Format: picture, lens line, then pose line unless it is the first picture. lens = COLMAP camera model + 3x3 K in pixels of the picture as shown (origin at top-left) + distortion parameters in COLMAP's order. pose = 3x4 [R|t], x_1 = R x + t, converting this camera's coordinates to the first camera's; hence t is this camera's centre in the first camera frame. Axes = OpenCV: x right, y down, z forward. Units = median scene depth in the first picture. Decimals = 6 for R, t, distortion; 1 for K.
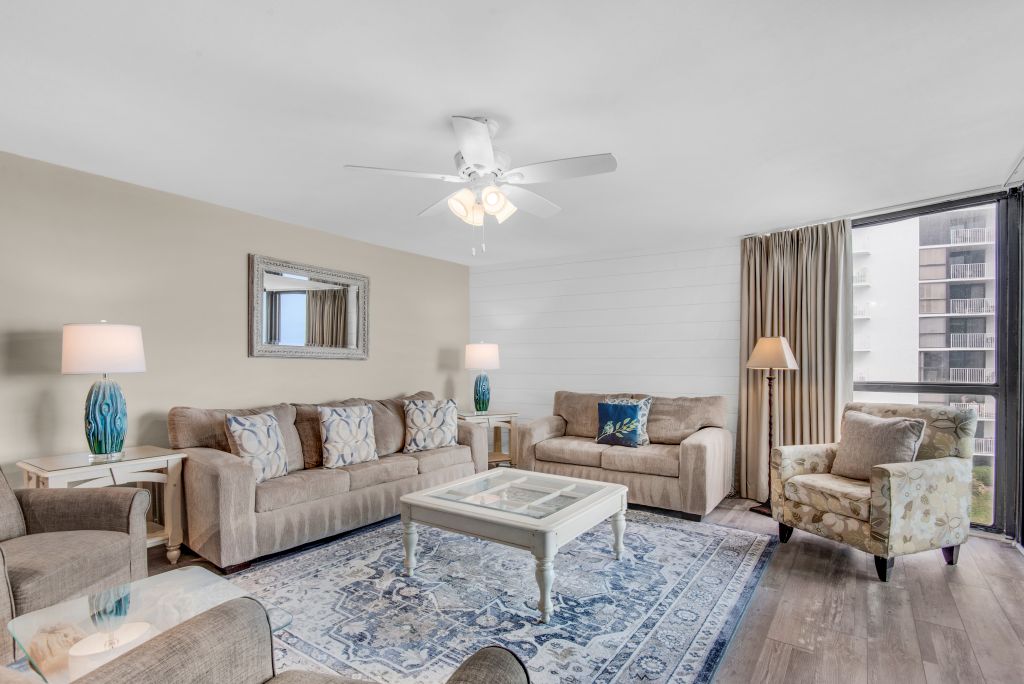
lens RADIAL K [[492.0, 0, 507.6], [0, 492.0, 357.1], [0, 0, 1]] dist [0.003949, -0.000696]
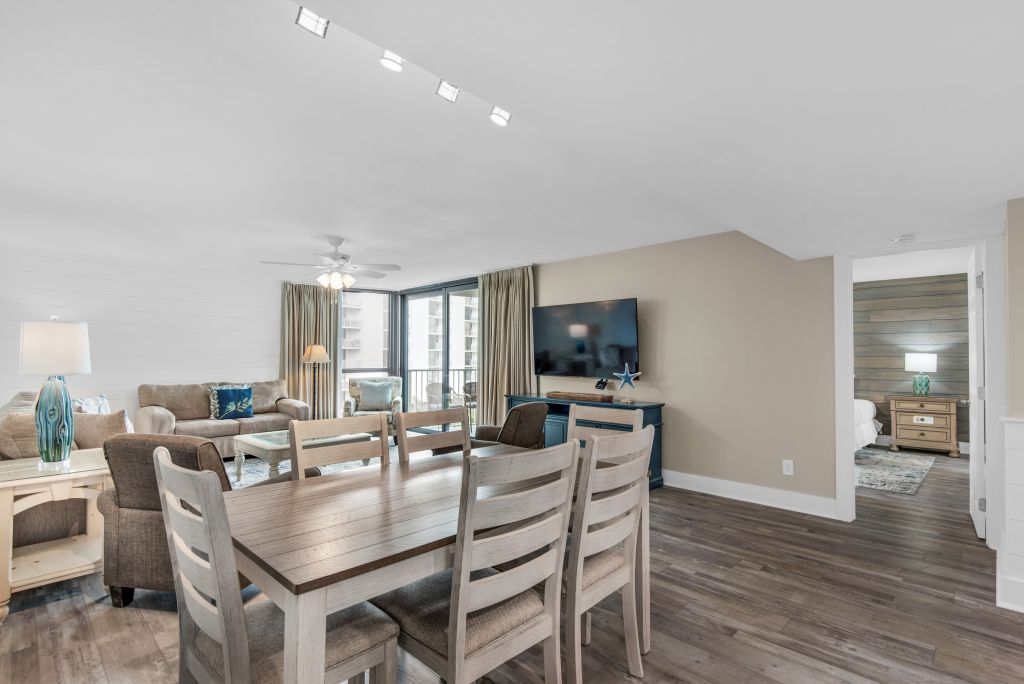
lens RADIAL K [[492.0, 0, 507.6], [0, 492.0, 357.1], [0, 0, 1]] dist [0.003949, -0.000696]
pose [[0.149159, -0.001735, 0.988812, -1.063468], [-0.018176, 0.999825, 0.004496, -0.015055], [-0.988646, -0.018644, 0.149101, 0.035853]]
